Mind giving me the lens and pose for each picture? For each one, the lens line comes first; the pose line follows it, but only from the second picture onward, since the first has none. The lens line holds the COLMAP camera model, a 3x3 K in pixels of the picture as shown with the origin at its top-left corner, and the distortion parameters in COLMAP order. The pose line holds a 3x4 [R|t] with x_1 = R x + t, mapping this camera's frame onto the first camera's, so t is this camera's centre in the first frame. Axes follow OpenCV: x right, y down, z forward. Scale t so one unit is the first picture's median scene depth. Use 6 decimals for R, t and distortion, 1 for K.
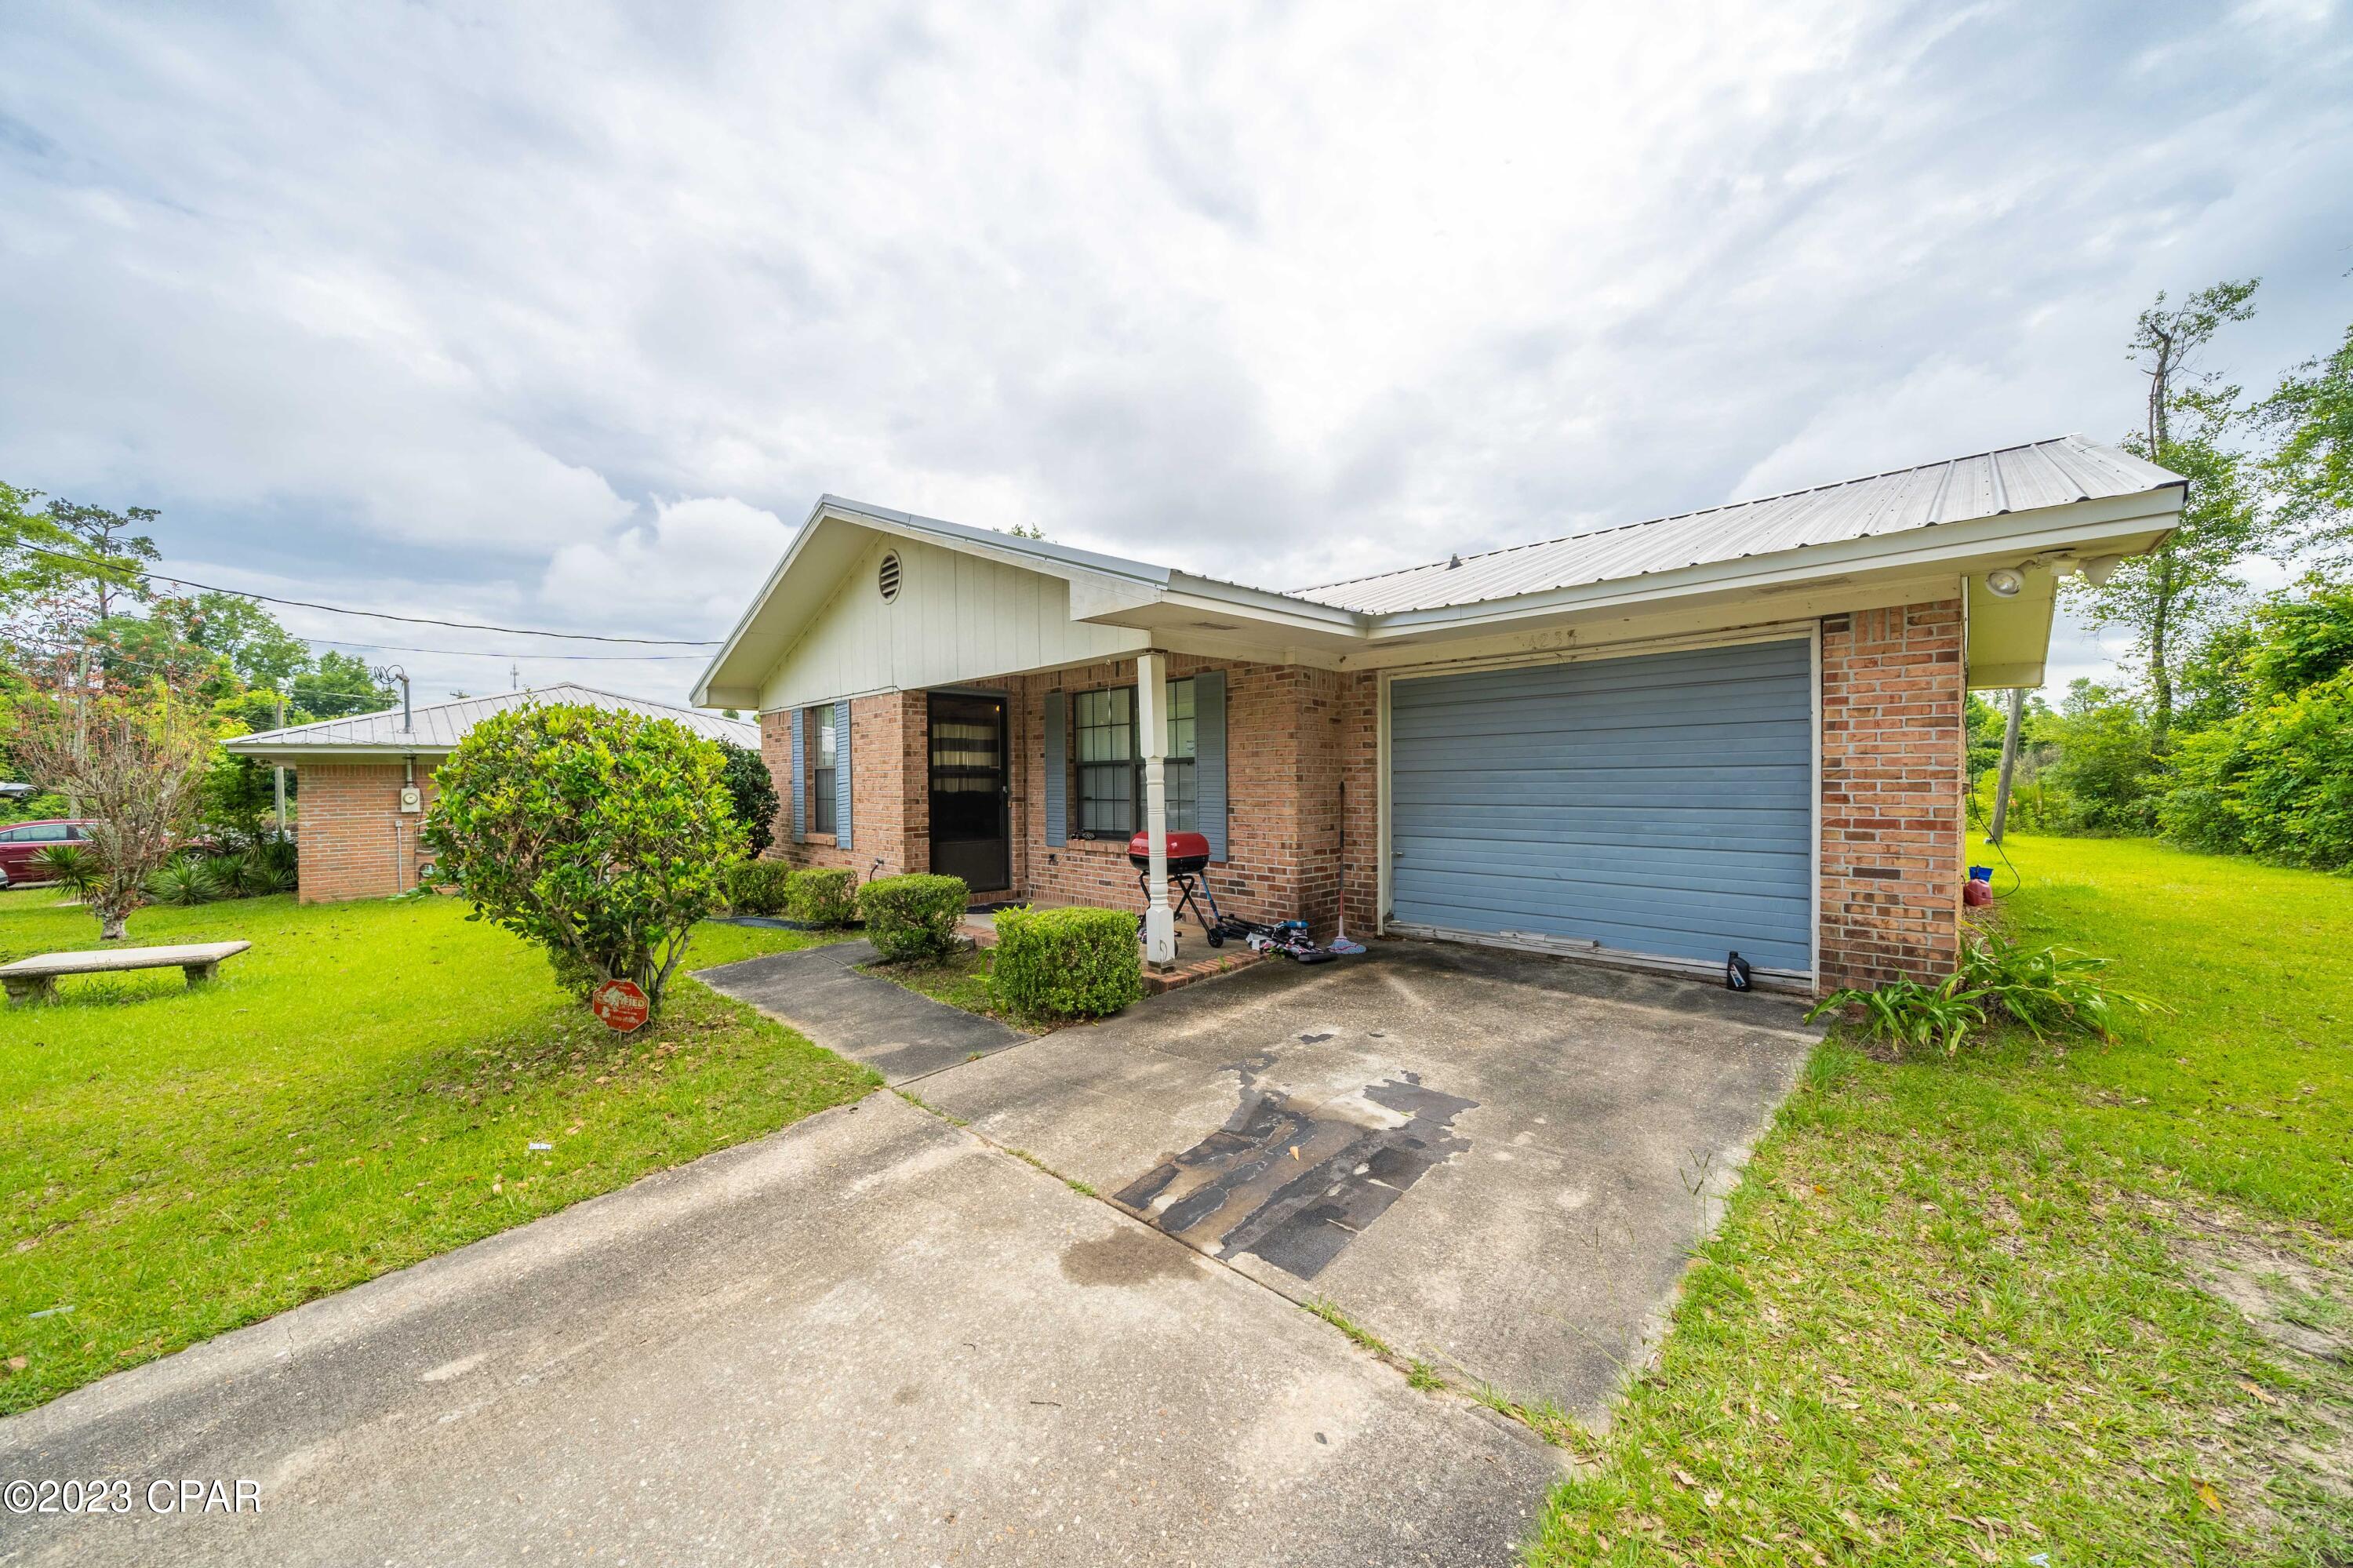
lens RADIAL K [[829.4, 0, 1159.8], [0, 829.4, 786.8], [0, 0, 1]] dist [-0.002281, -0.000244]
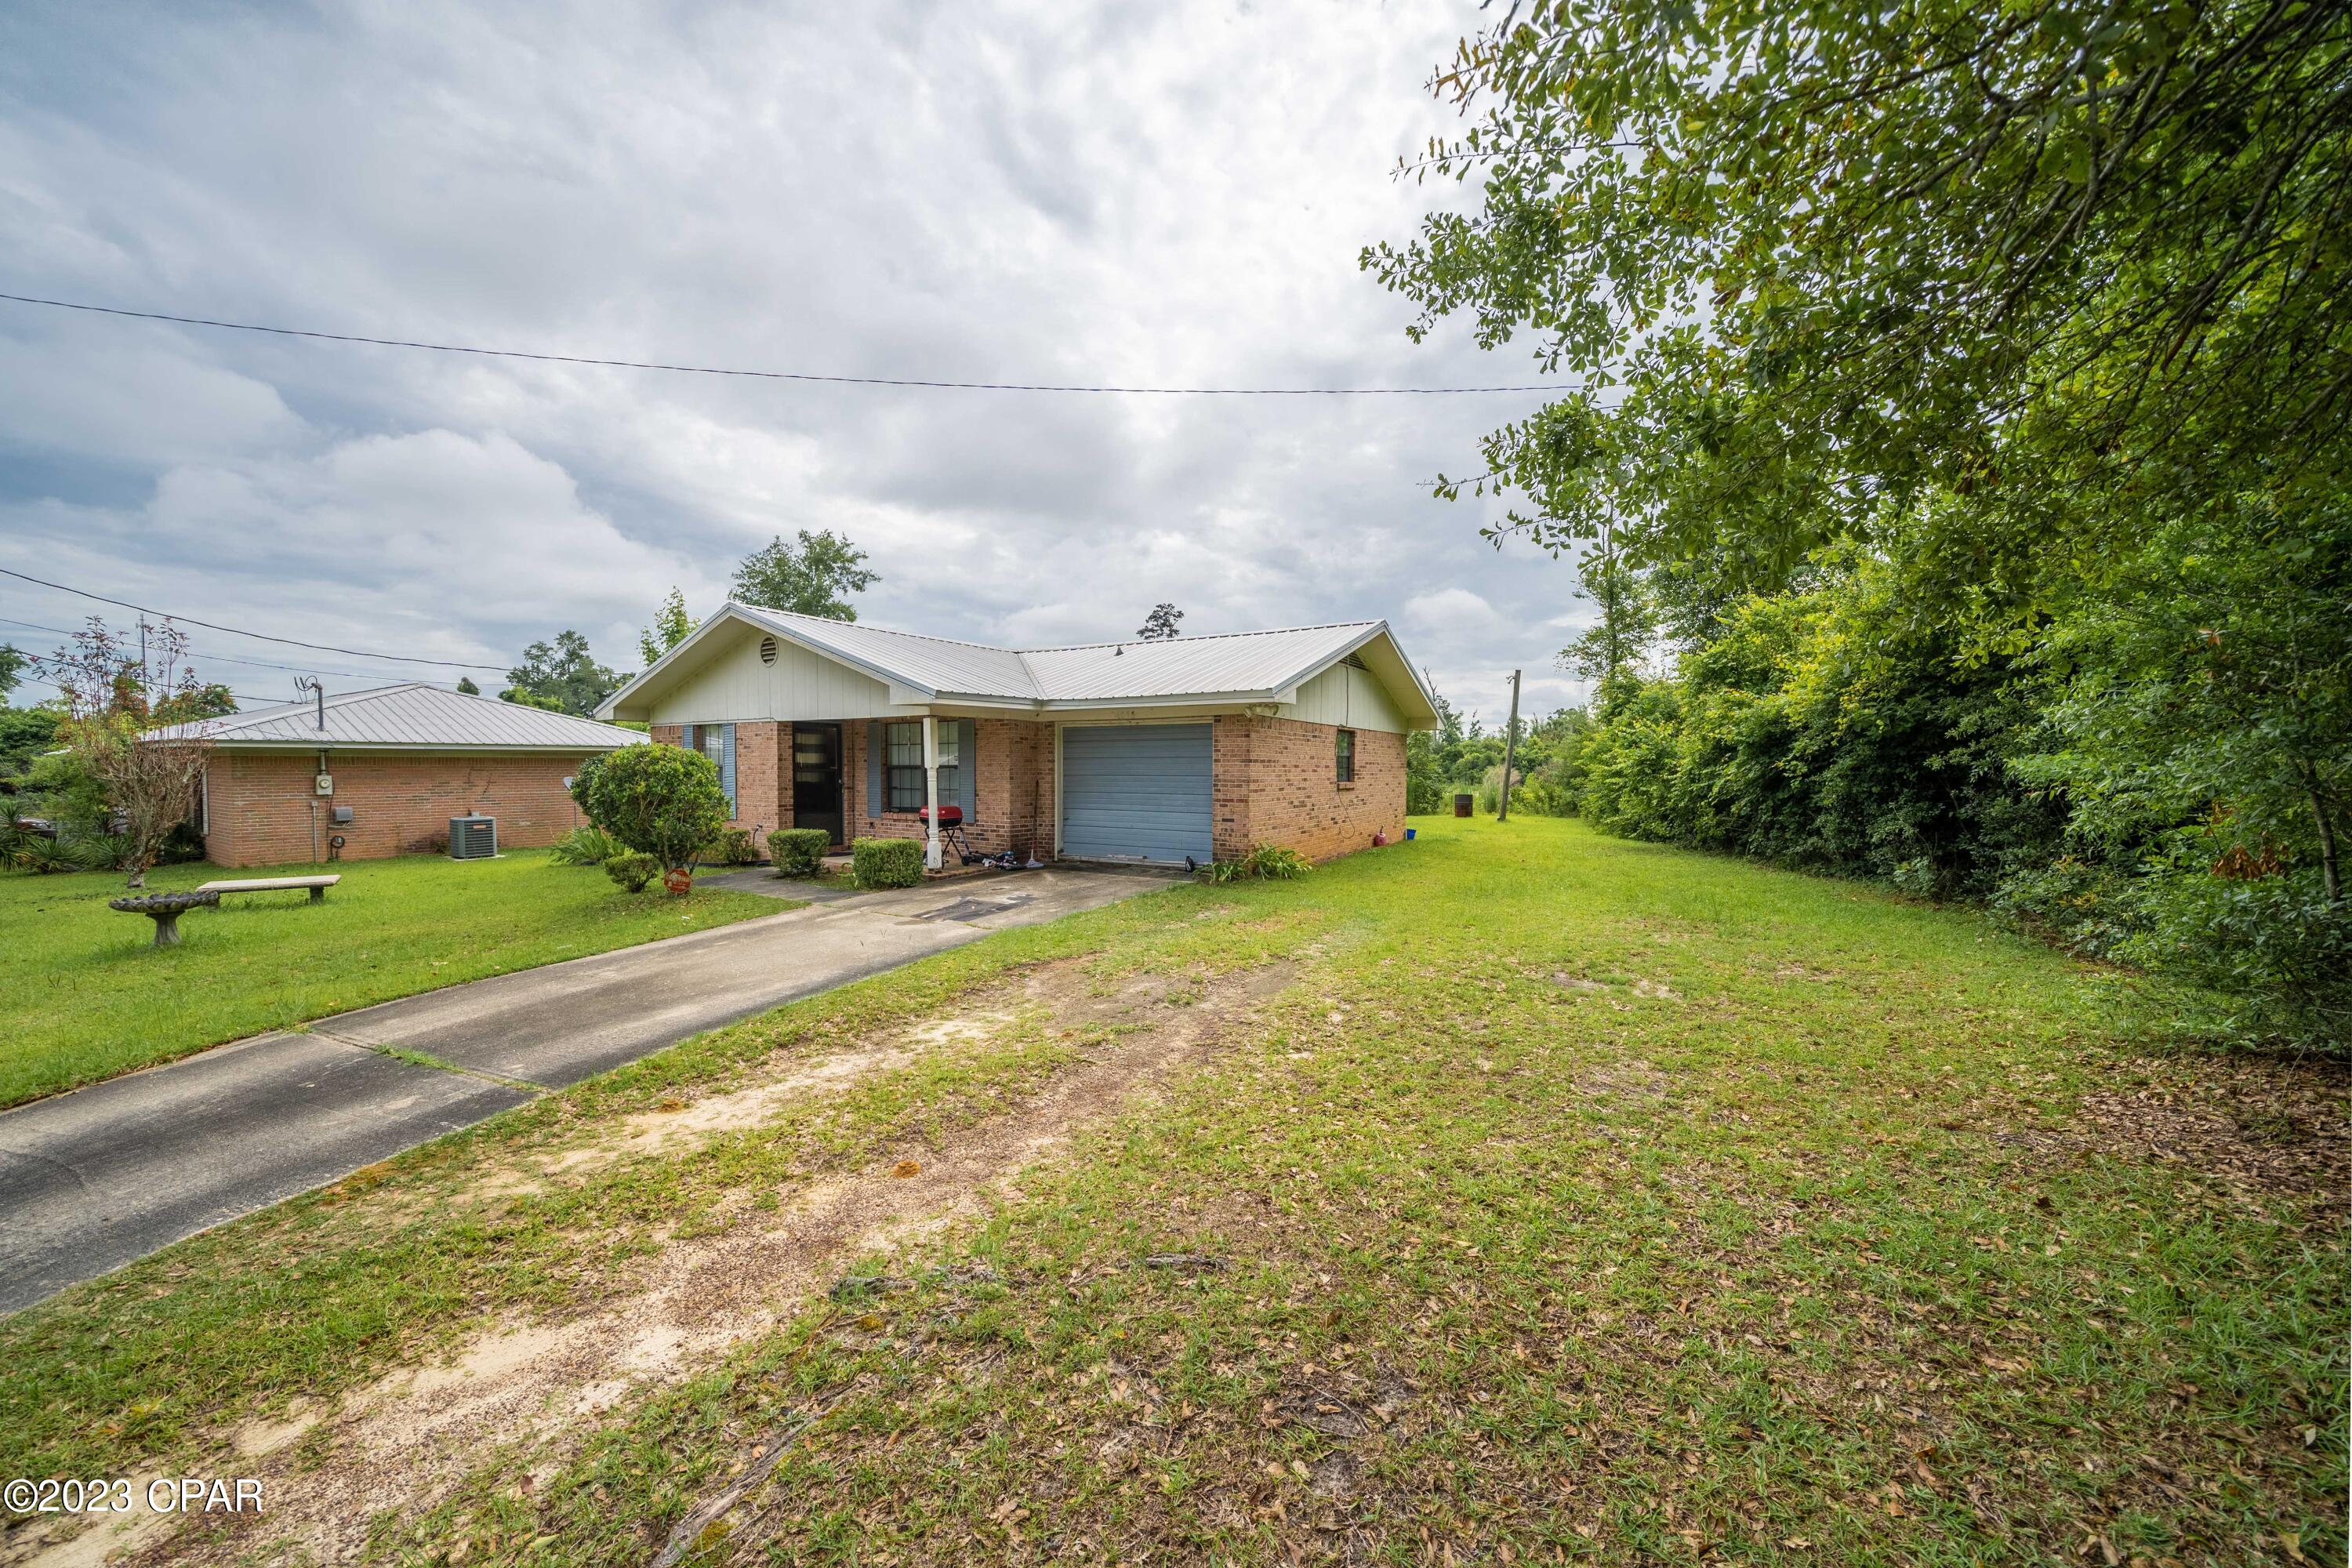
lens RADIAL K [[829.0, 0, 1159.4], [0, 829.0, 786.8], [0, 0, 1]] dist [-0.002281, -0.000244]
pose [[0.973306, 0.006995, 0.229404, 0.049782], [-0.009920, 0.999884, 0.011599, -0.013056], [-0.229296, -0.013565, 0.973262, -0.769132]]
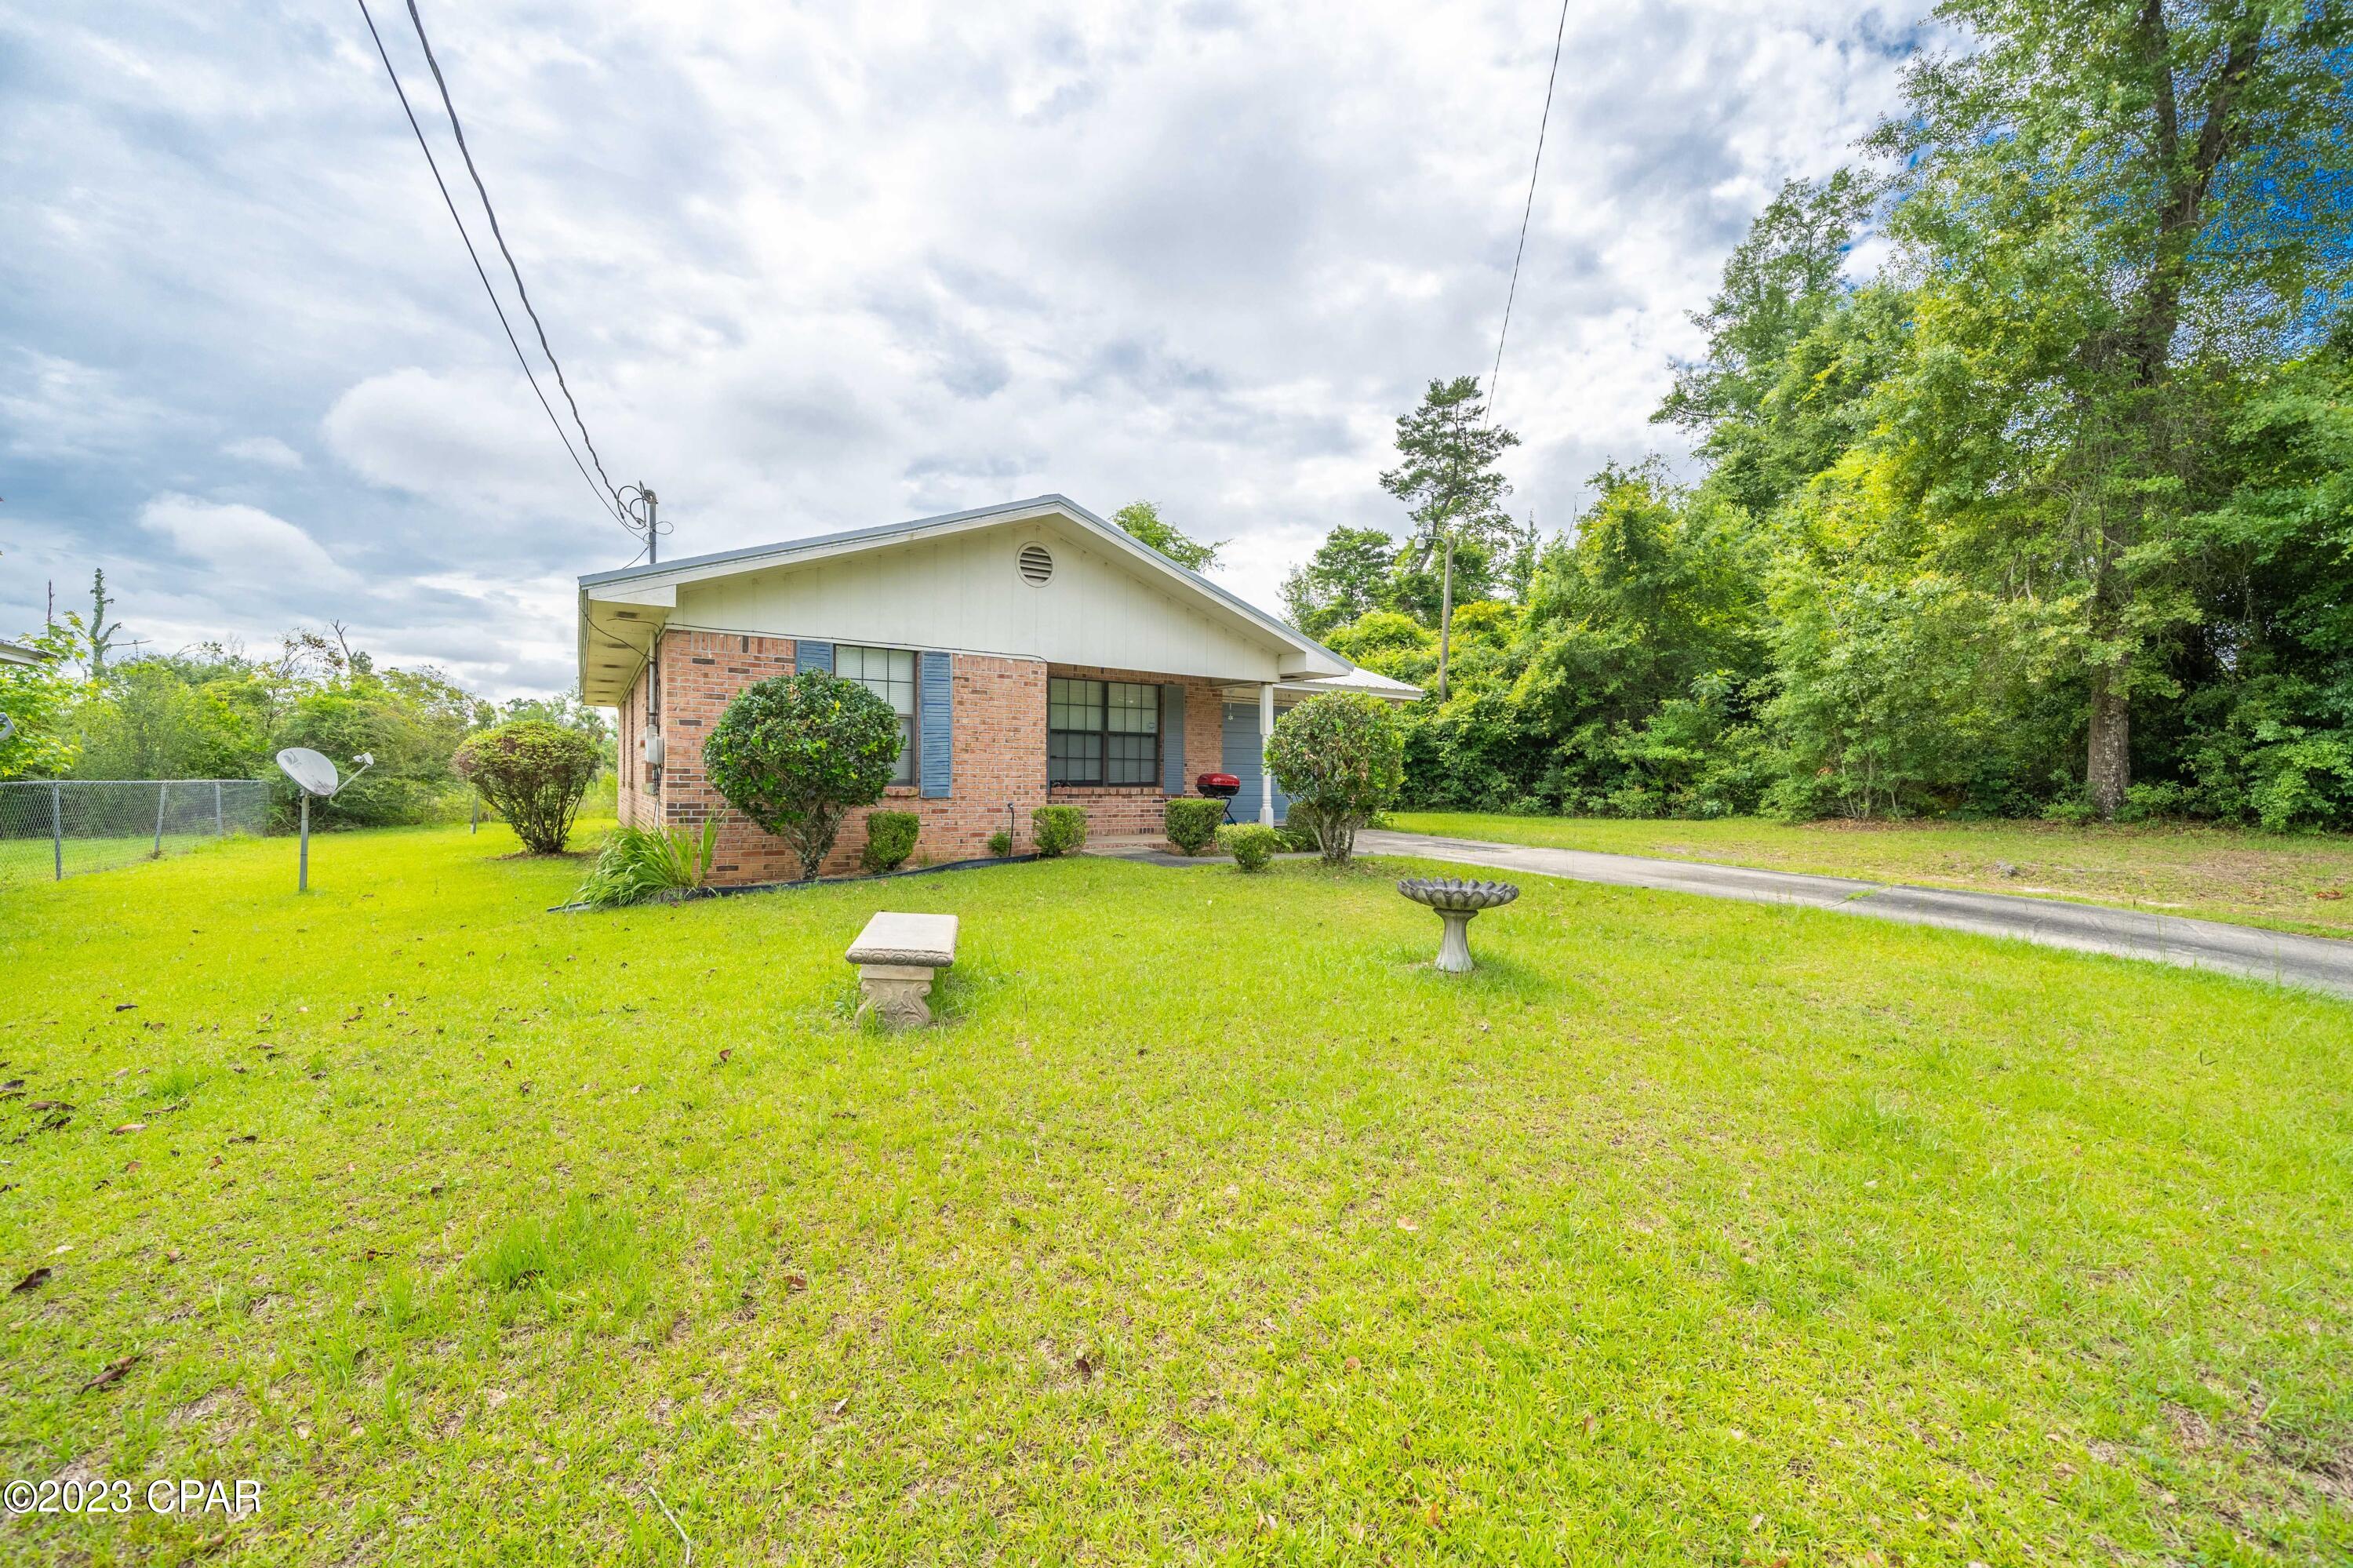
lens RADIAL K [[936.1, 0, 1176.5], [0, 936.1, 784.0], [0, 0, 1]] dist [-0.013885, -0.000139]
pose [[0.195846, 0.006822, 0.980611, -1.624622], [-0.004559, 0.999971, -0.006046, 0.070850], [-0.980624, -0.003286, 0.195871, 0.544368]]
